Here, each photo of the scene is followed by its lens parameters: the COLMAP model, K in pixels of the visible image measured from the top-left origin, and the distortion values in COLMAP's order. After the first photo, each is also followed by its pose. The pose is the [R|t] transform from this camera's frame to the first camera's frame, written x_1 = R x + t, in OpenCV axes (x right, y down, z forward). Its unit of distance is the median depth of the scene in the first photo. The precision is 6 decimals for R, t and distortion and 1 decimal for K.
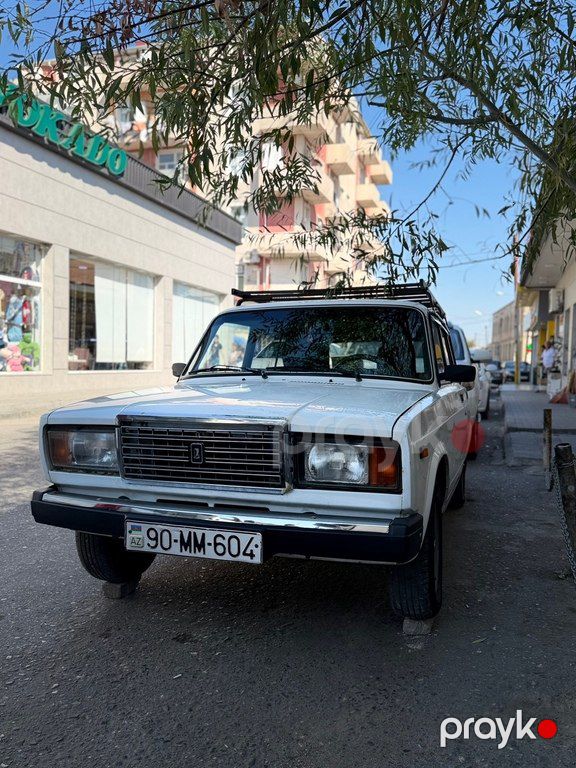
lens RADIAL K [[780.3, 0, 288.0], [0, 780.3, 384.0], [0, 0, 1]] dist [0.151362, -0.319719]
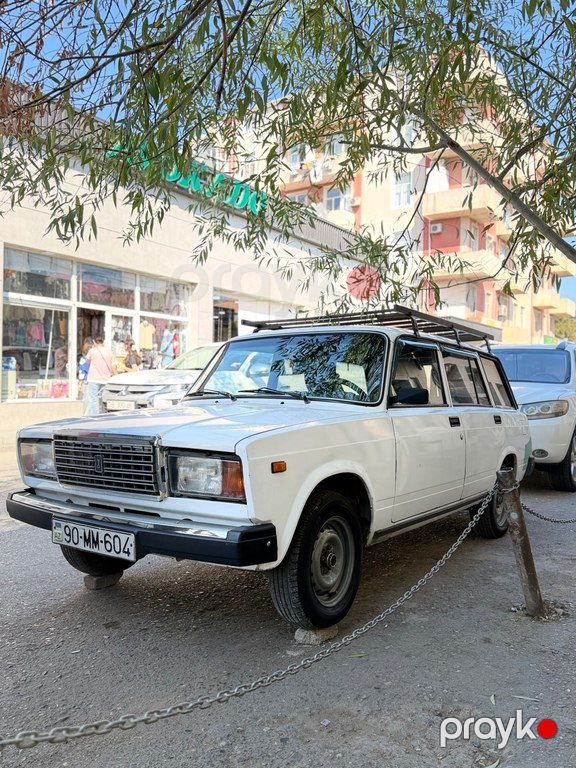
lens RADIAL K [[806.6, 0, 288.0], [0, 806.6, 384.0], [0, 0, 1]] dist [0.188060, -0.542133]
pose [[0.932307, -0.006763, -0.361606, 0.539566], [-0.006173, 0.999382, -0.034607, 0.009745], [0.361616, 0.034496, 0.931689, -0.031909]]
